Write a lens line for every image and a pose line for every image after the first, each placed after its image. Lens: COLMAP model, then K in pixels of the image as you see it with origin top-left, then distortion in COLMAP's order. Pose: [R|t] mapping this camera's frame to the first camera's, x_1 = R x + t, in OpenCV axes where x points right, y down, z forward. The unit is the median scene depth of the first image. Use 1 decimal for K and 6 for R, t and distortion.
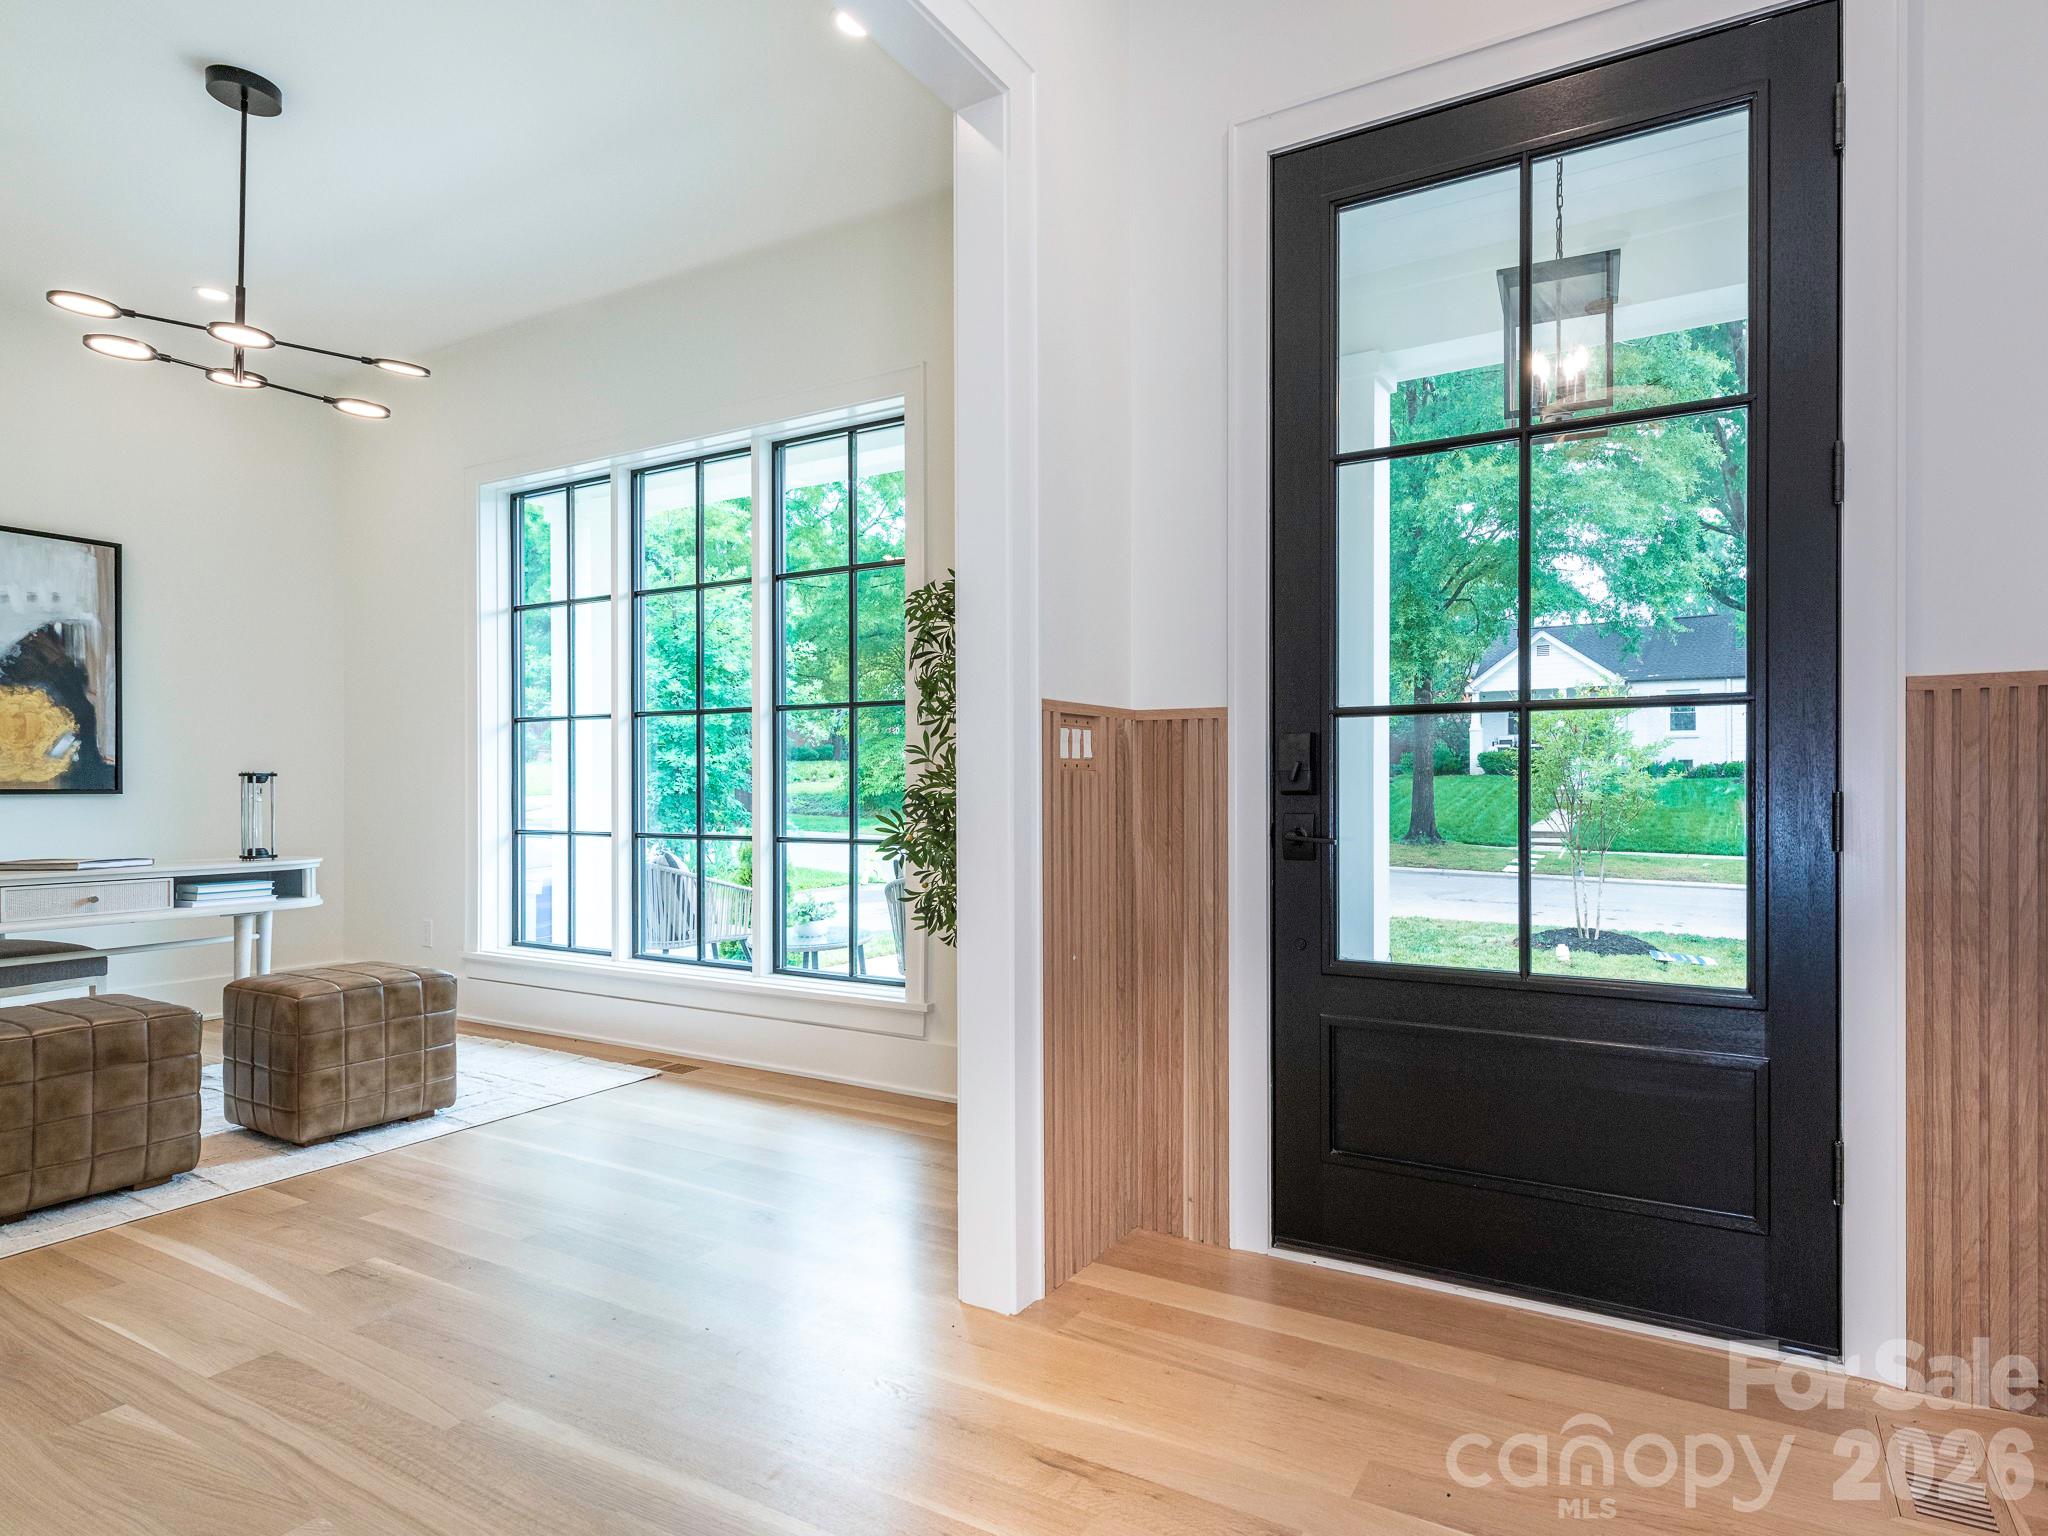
lens RADIAL K [[1069.6, 0, 1188.0], [0, 1069.6, 786.1], [0, 0, 1]] dist [0.017559, -0.006193]
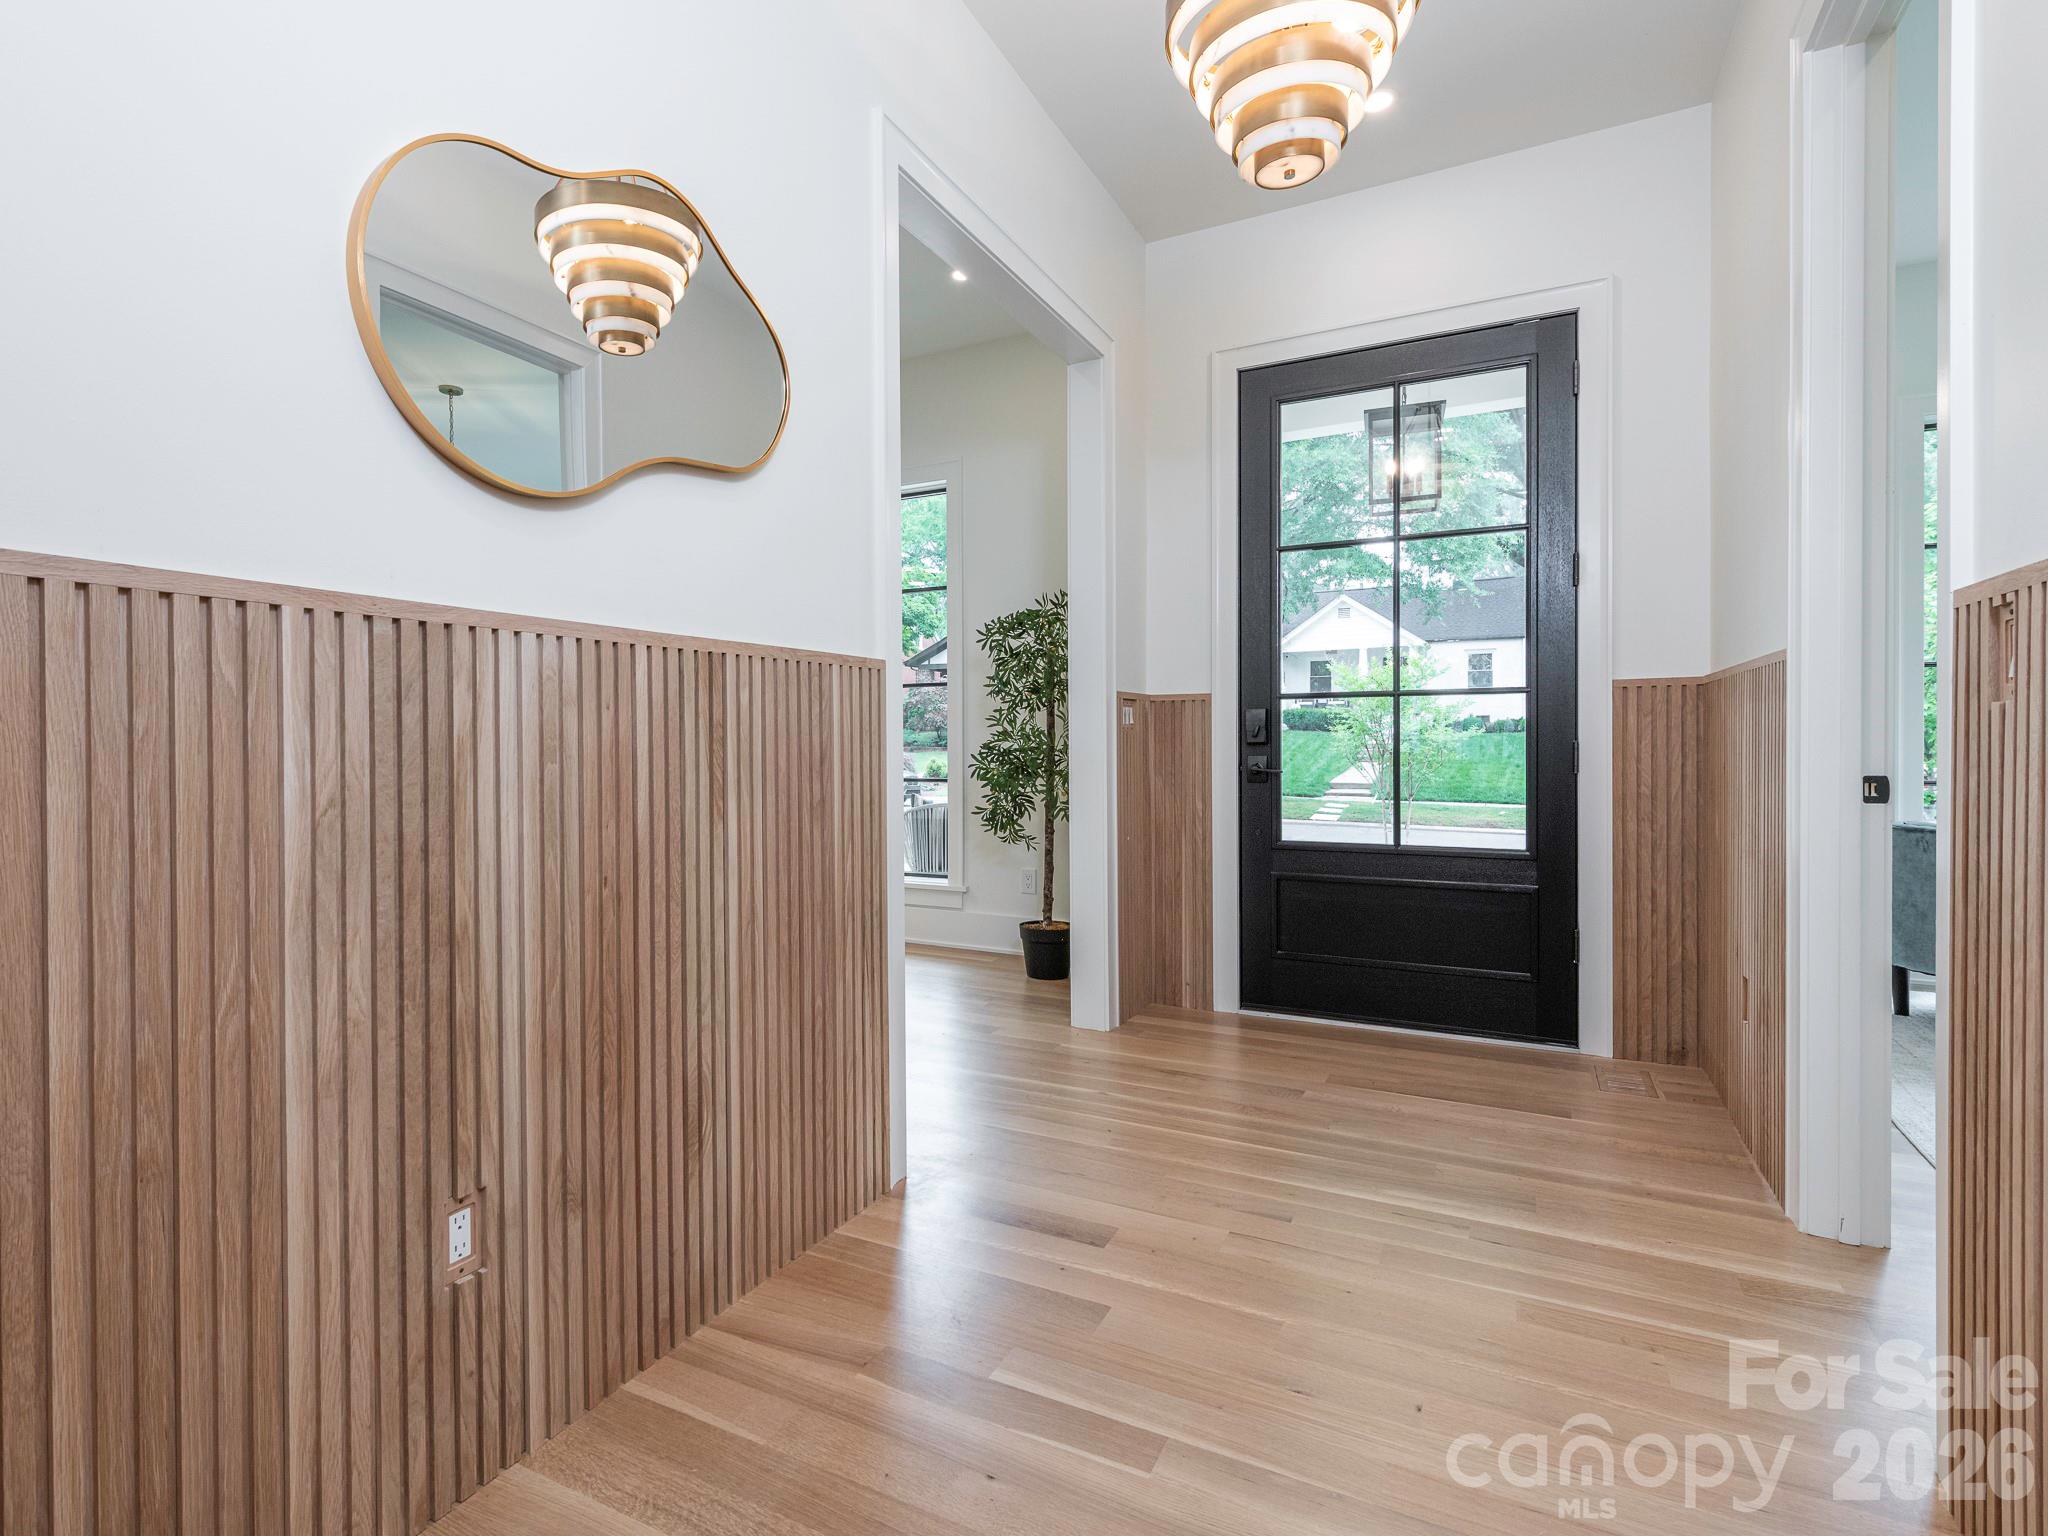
lens RADIAL K [[1061.7, 0, 900.5], [0, 1061.7, 752.3], [0, 0, 1]] dist [0.005917, 0.000125]
pose [[0.997791, -0.004286, -0.066288, -0.287377], [0.004883, 0.999949, 0.008847, 0.002111], [0.066247, -0.009151, 0.997761, -0.597363]]
